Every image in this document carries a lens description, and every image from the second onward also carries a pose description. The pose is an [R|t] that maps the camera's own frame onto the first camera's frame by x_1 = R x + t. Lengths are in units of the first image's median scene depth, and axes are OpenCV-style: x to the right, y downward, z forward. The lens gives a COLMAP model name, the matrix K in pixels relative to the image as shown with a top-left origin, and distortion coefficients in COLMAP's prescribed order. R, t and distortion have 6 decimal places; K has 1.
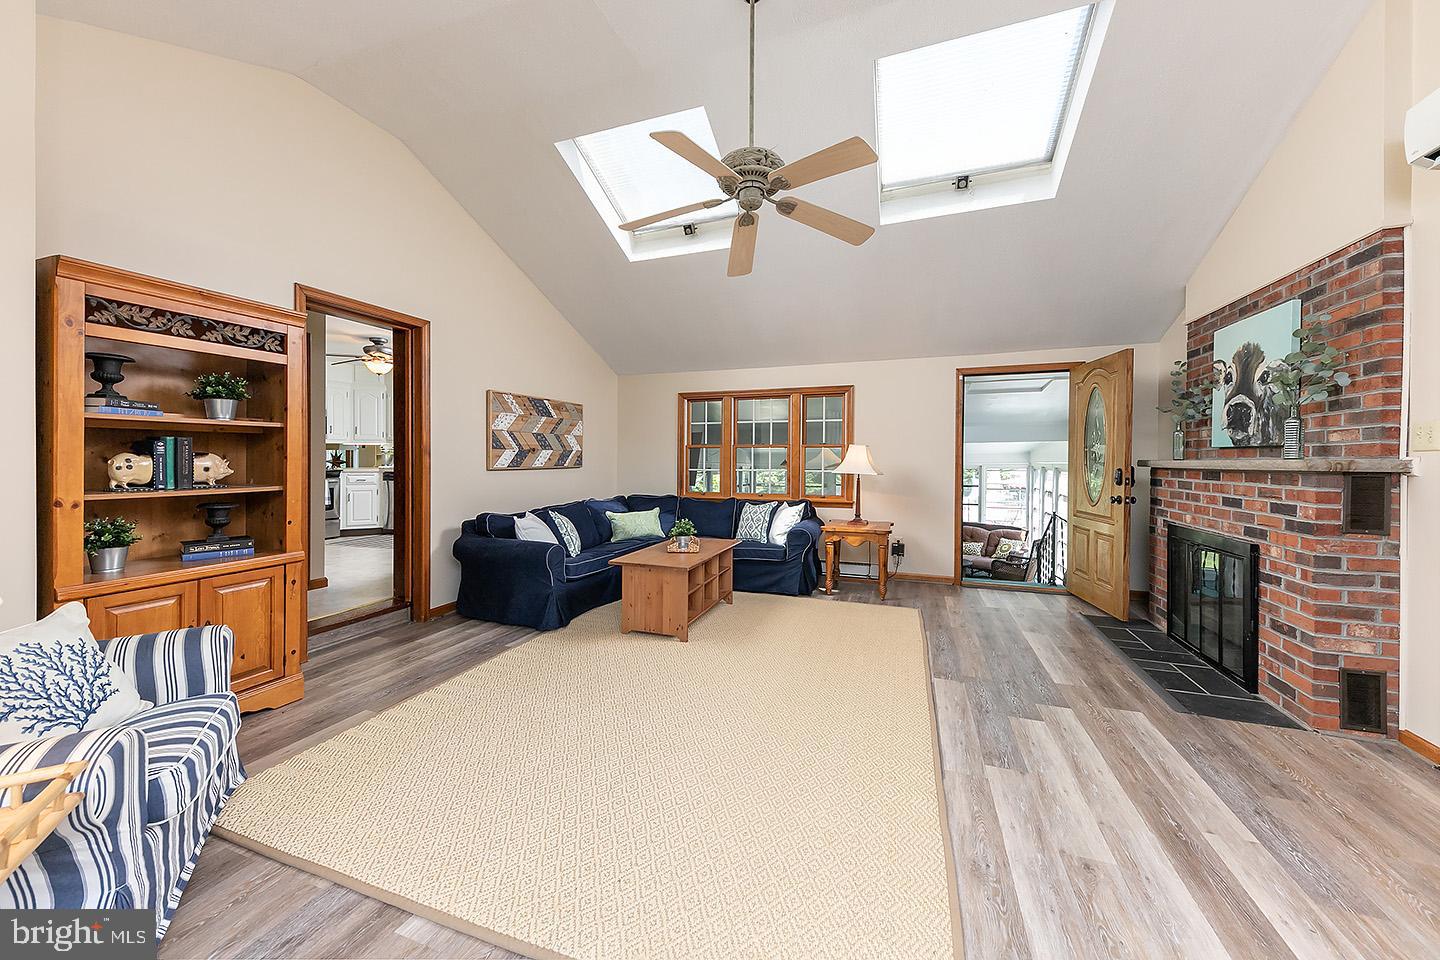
lens RADIAL K [[512.1, 0, 721.4], [0, 512.1, 467.4], [0, 0, 1]] dist [-0.014900, -0.000140]
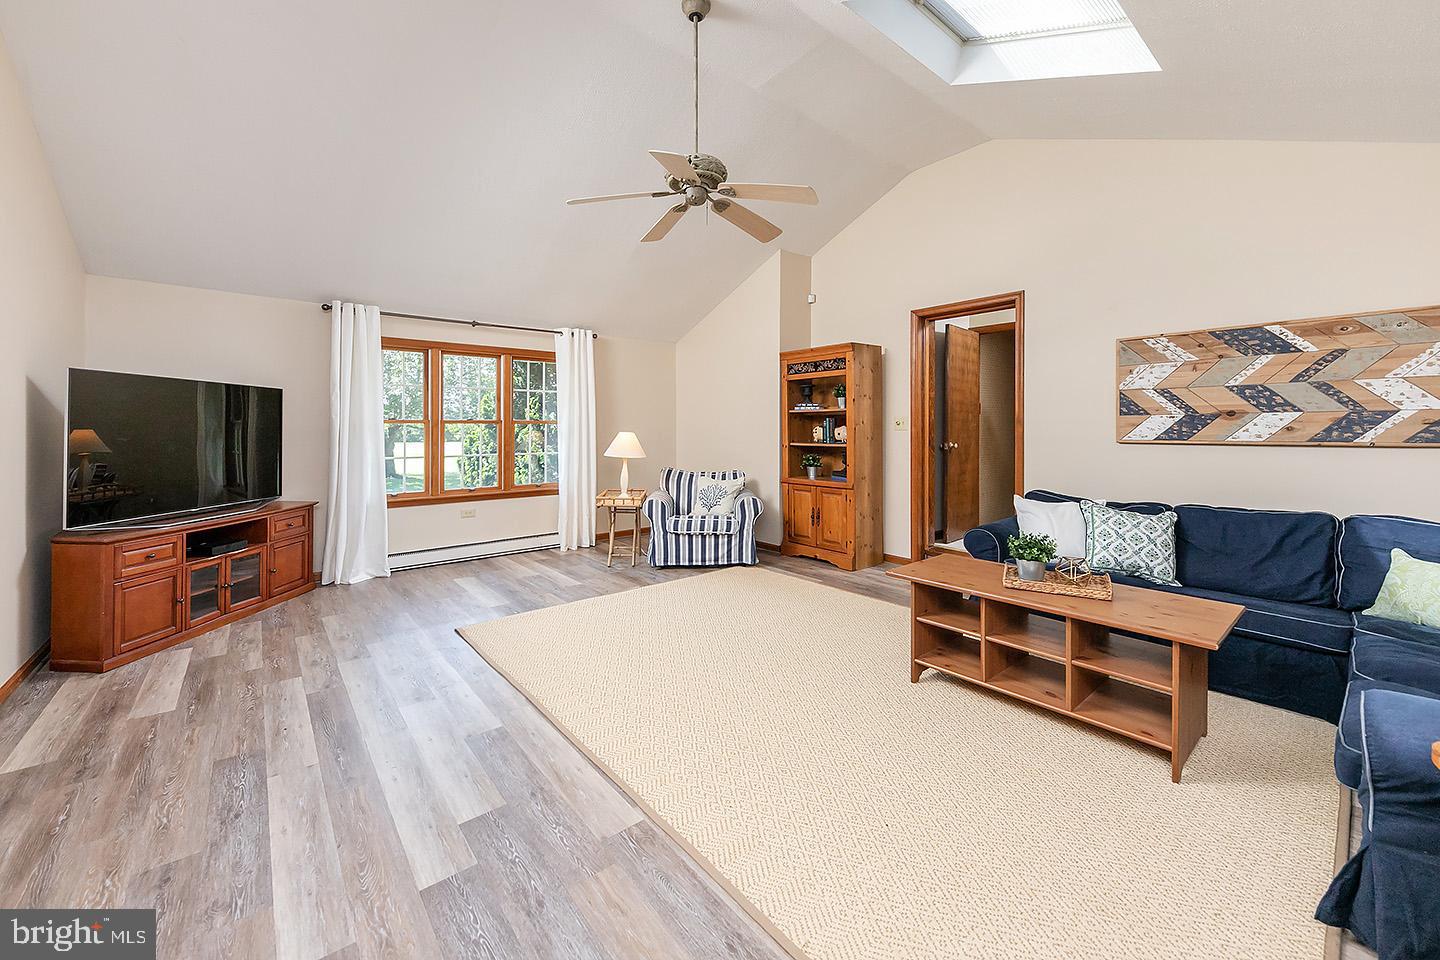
lens RADIAL K [[582.7, 0, 709.0], [0, 582.7, 423.5], [0, 0, 1]] dist [-0.000996, -0.001326]
pose [[-0.515778, -0.002027, -0.856720, 0.855958], [-0.009573, 0.999948, 0.003397, -0.028778], [0.856669, 0.009953, -0.515770, 1.273160]]
